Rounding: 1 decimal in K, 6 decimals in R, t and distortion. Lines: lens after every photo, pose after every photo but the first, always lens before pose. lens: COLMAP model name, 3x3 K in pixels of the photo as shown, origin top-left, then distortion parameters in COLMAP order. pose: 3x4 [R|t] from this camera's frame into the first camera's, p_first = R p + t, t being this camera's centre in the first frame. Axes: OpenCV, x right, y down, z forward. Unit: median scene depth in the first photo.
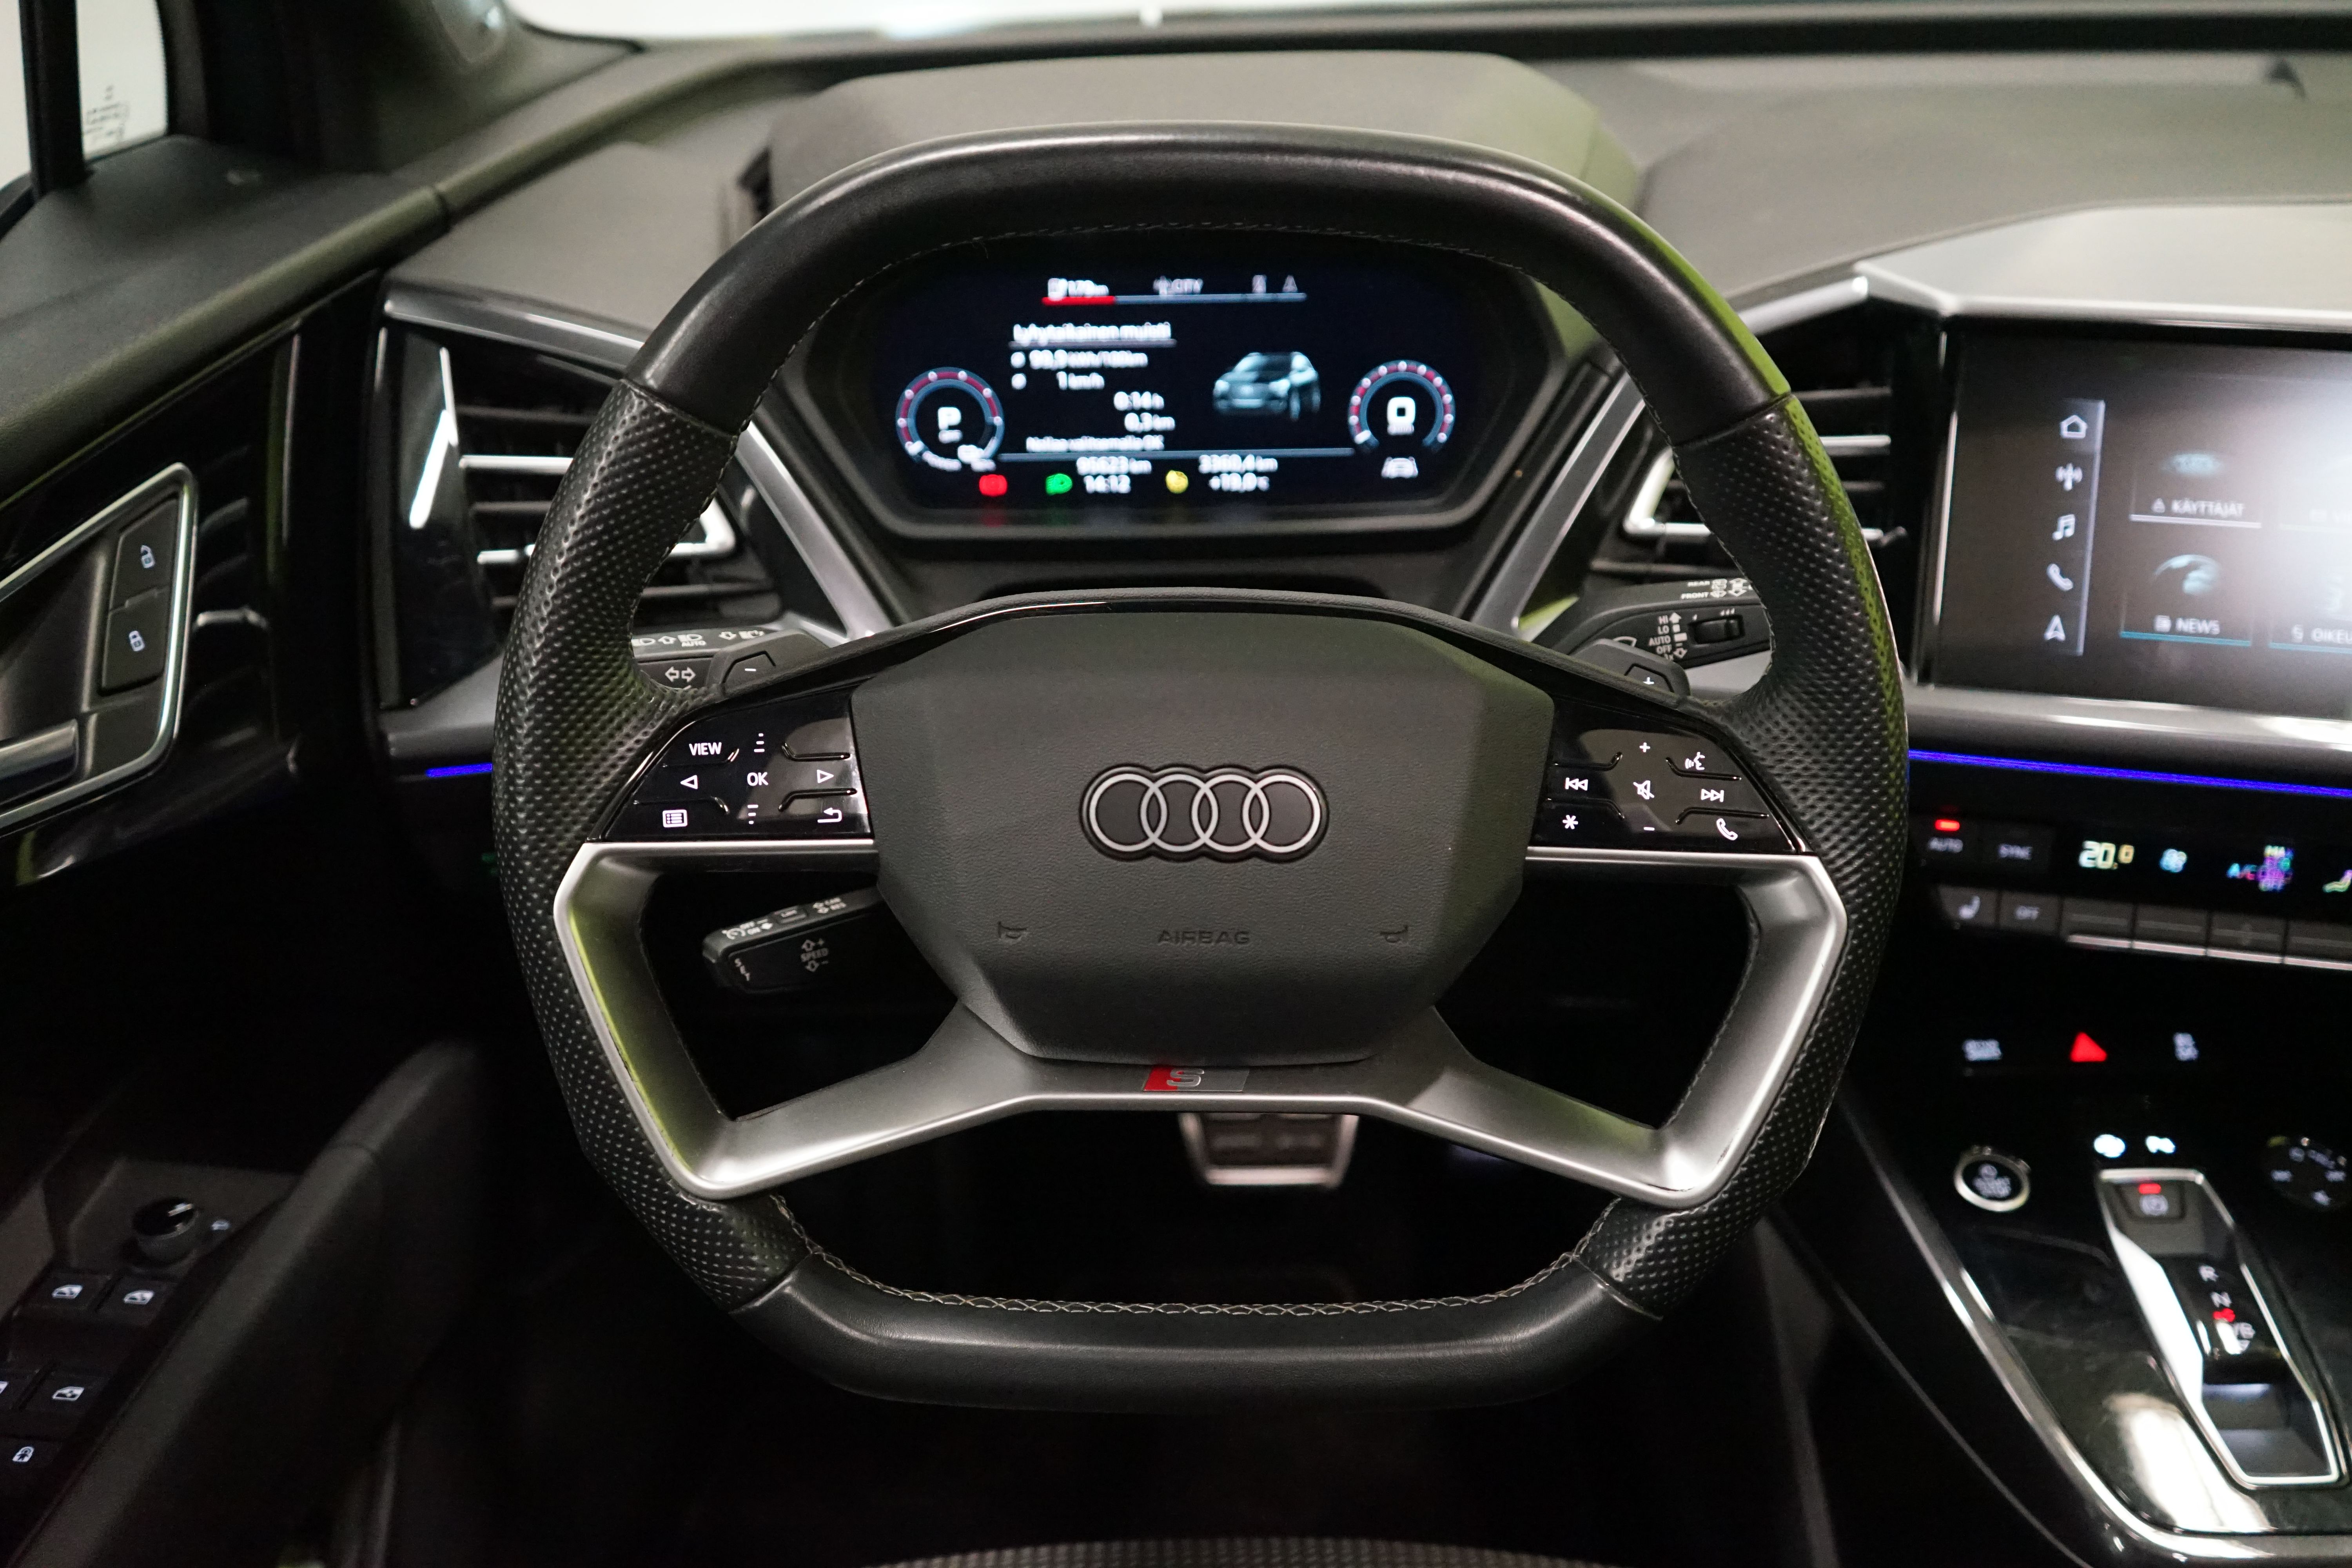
lens RADIAL K [[2153.3, 0, 1170.5], [0, 2153.3, 783.9], [0, 0, 1]] dist [0.003917, 0.000000]
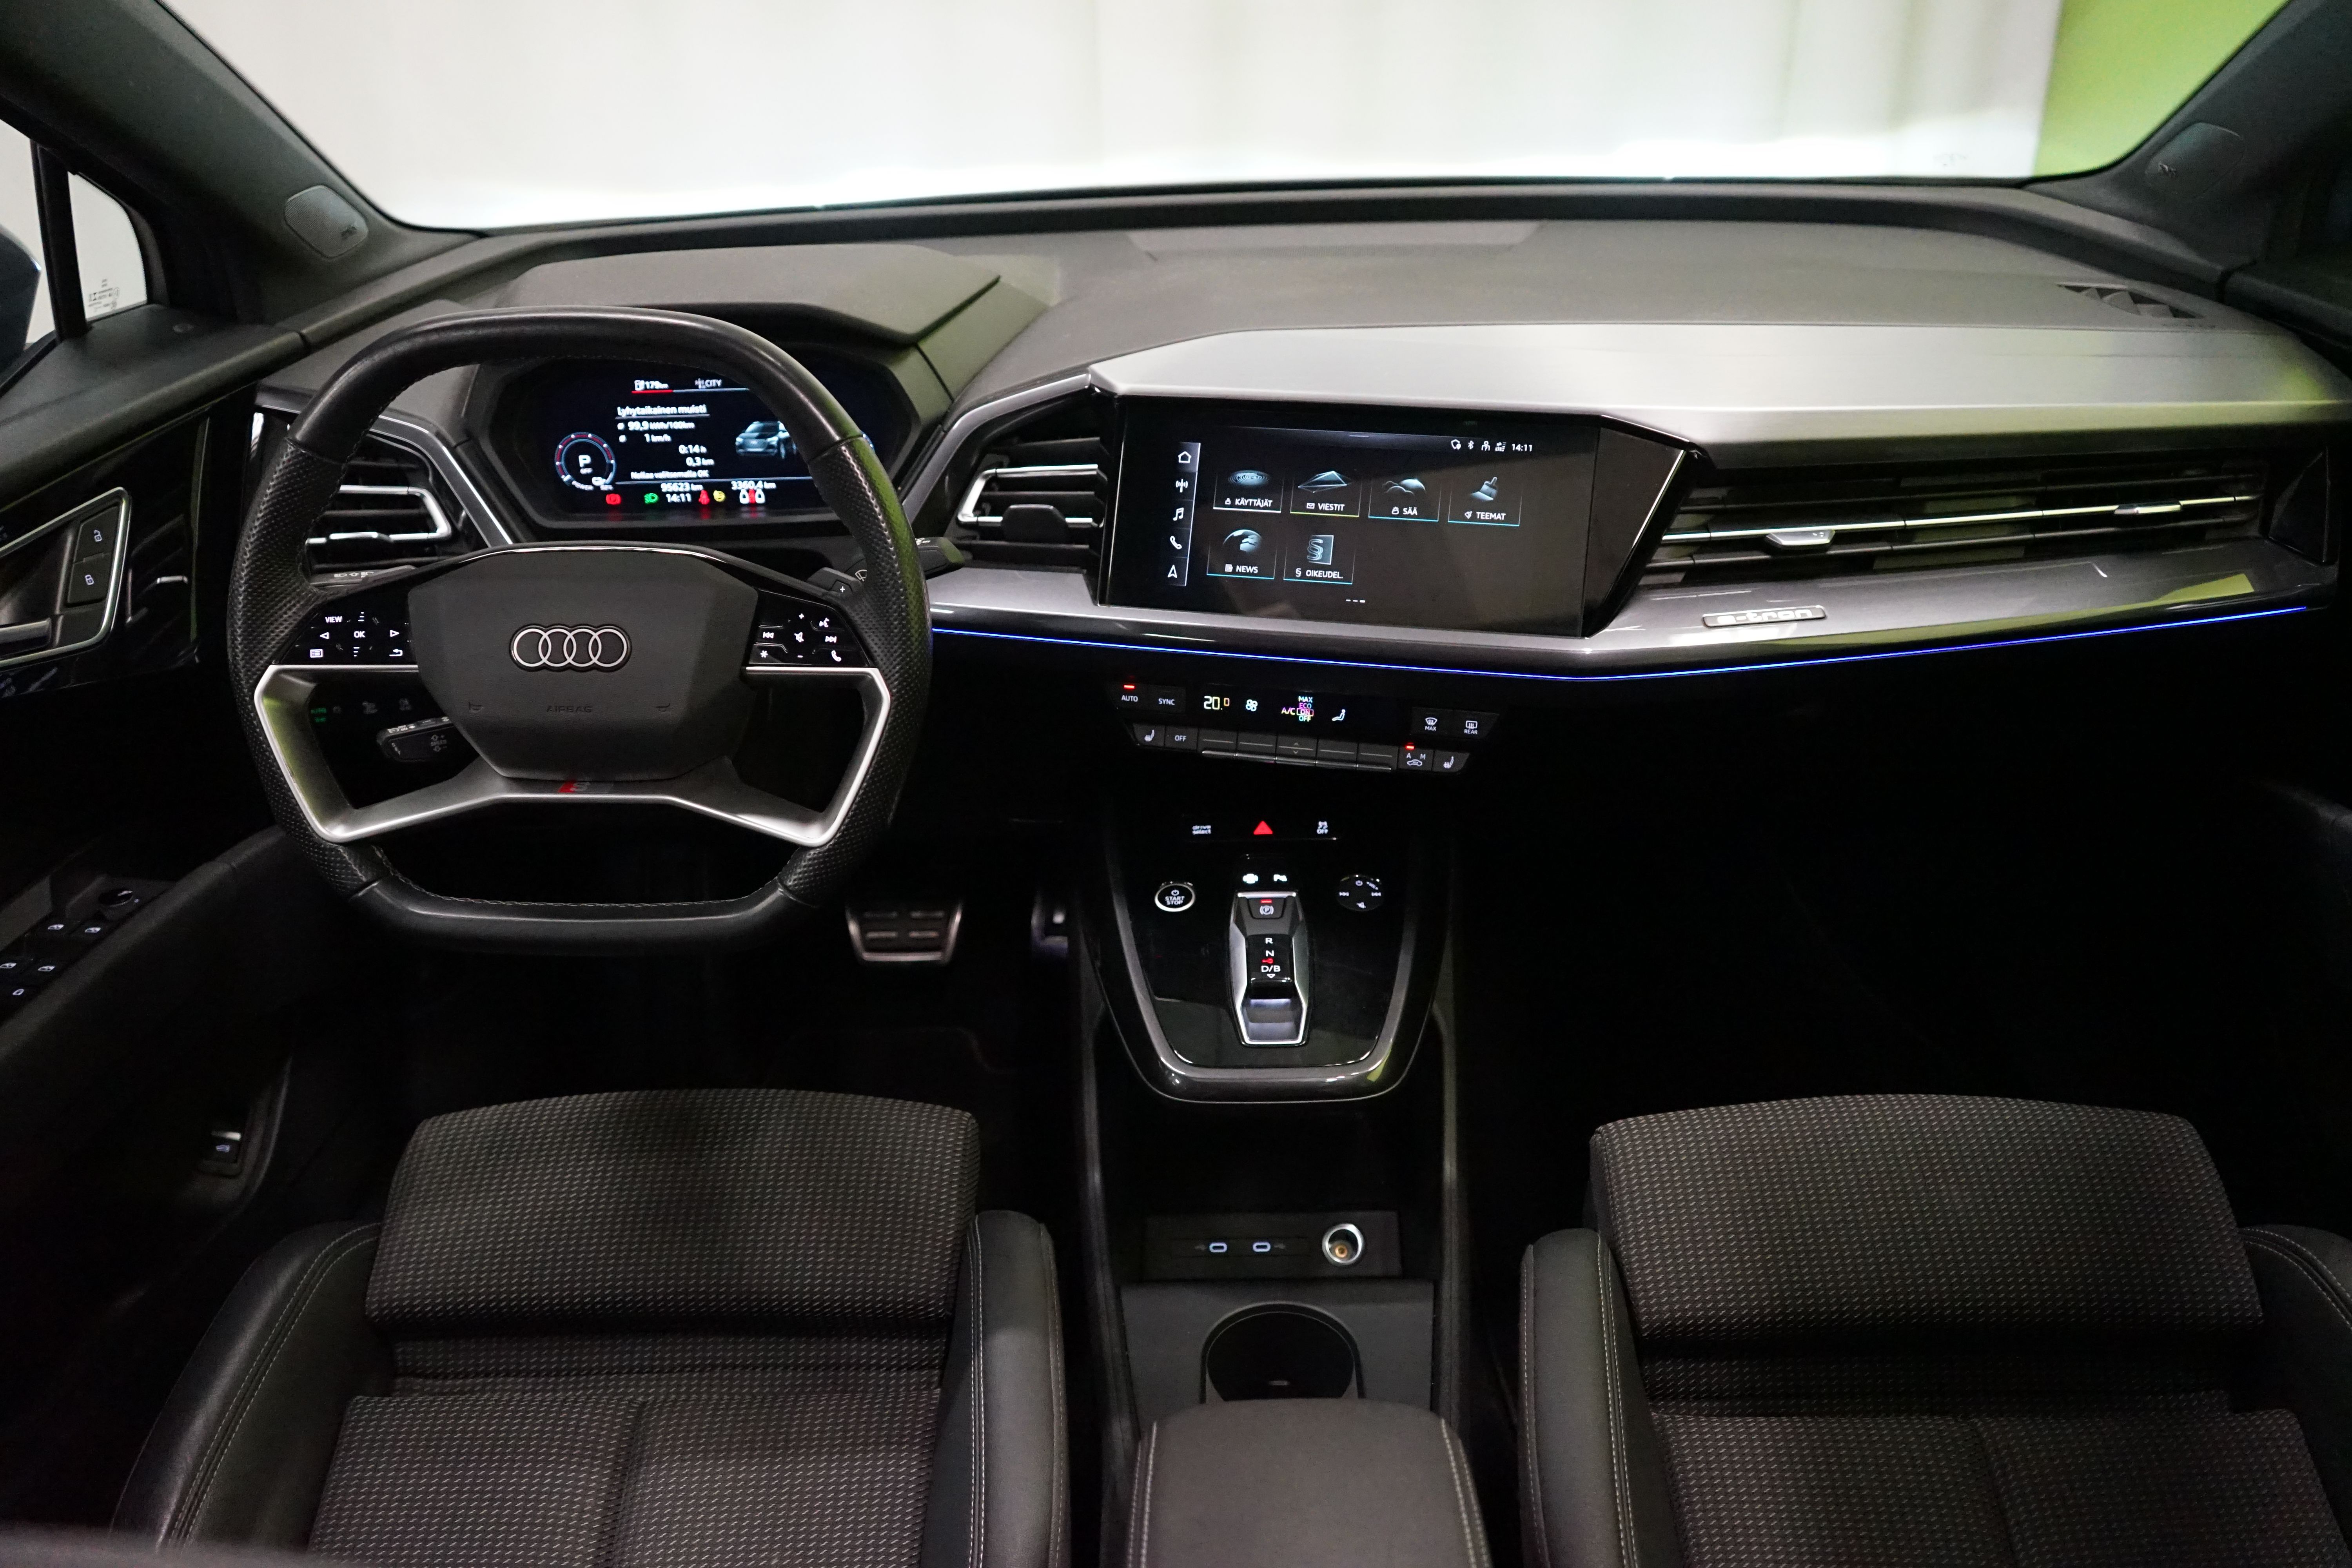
lens RADIAL K [[1879.3, 0, 1171.1], [0, 1879.3, 780.0], [0, 0, 1]] dist [-0.006699, 0.005040]
pose [[0.999172, -0.003239, -0.040565, 0.463302], [0.002799, 0.999937, -0.010905, 0.112865], [0.040598, 0.010782, 0.999117, -0.524045]]
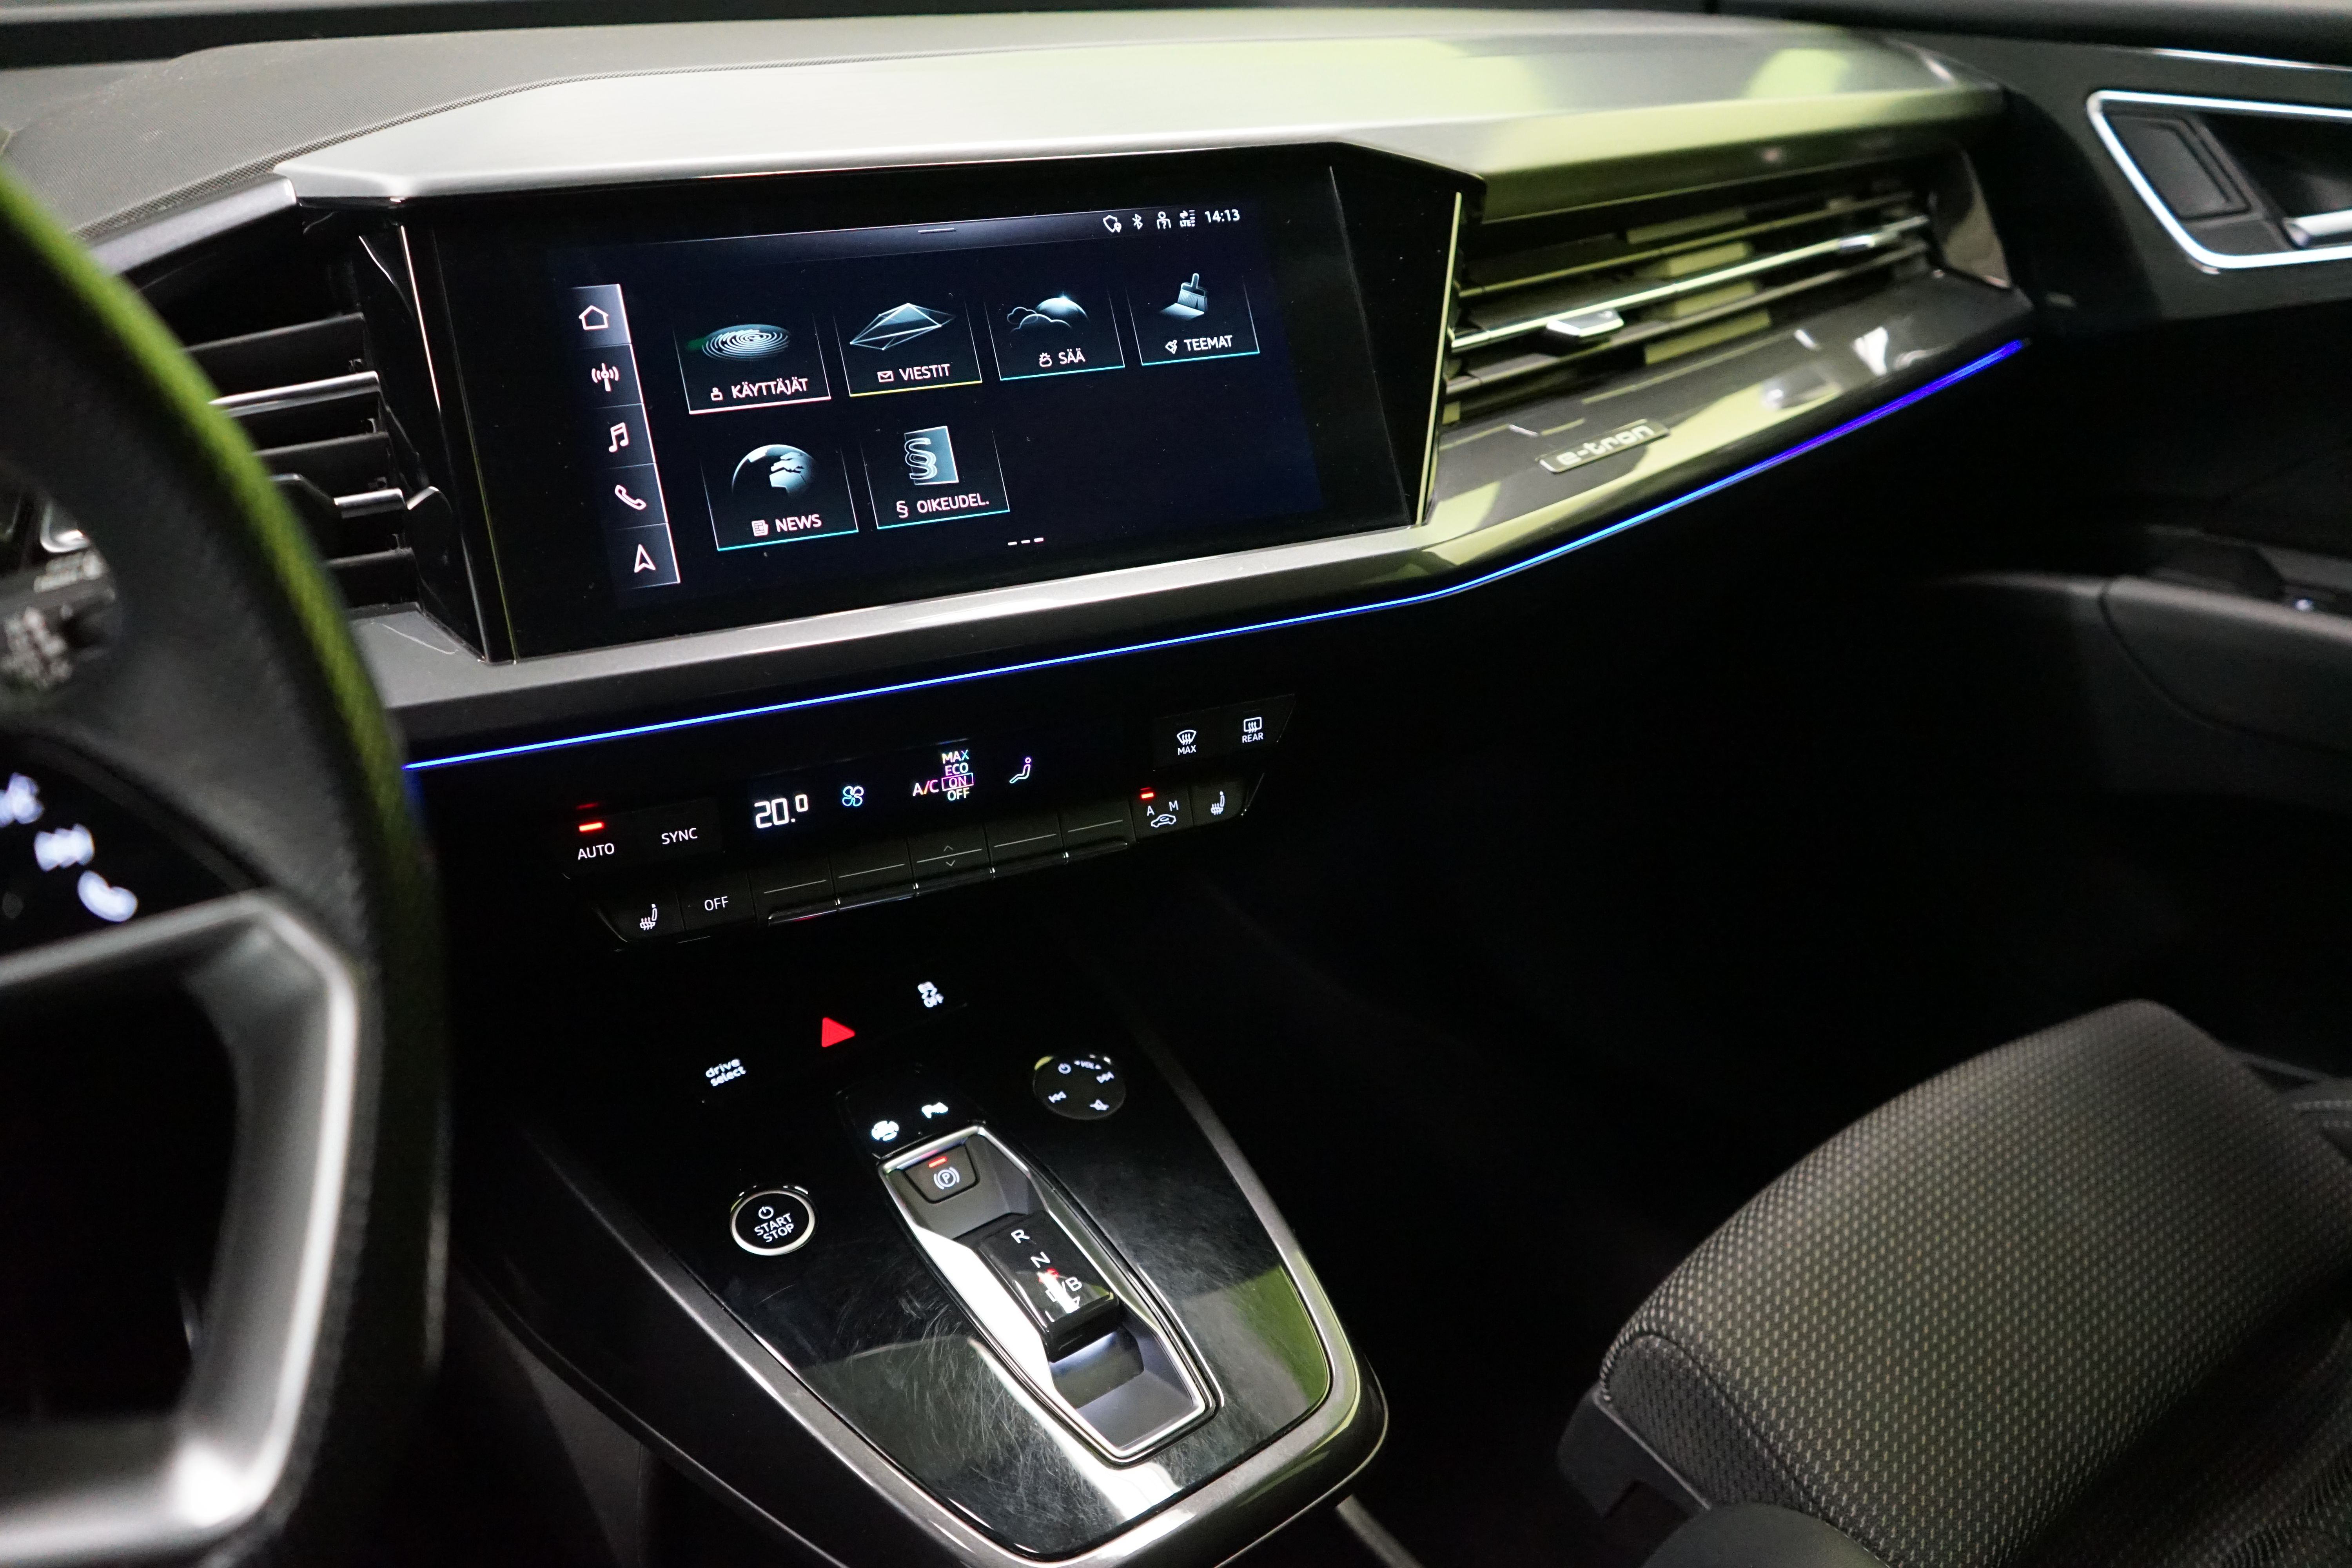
lens RADIAL K [[1879.3, 0, 1165.7], [0, 1879.3, 782.0], [0, 0, 1]] dist [-0.006699, 0.005040]
pose [[0.803151, -0.253335, 0.539231, 0.162023], [0.274341, 0.960683, 0.042723, 0.032424], [-0.528853, 0.113620, 0.841074, 0.300888]]
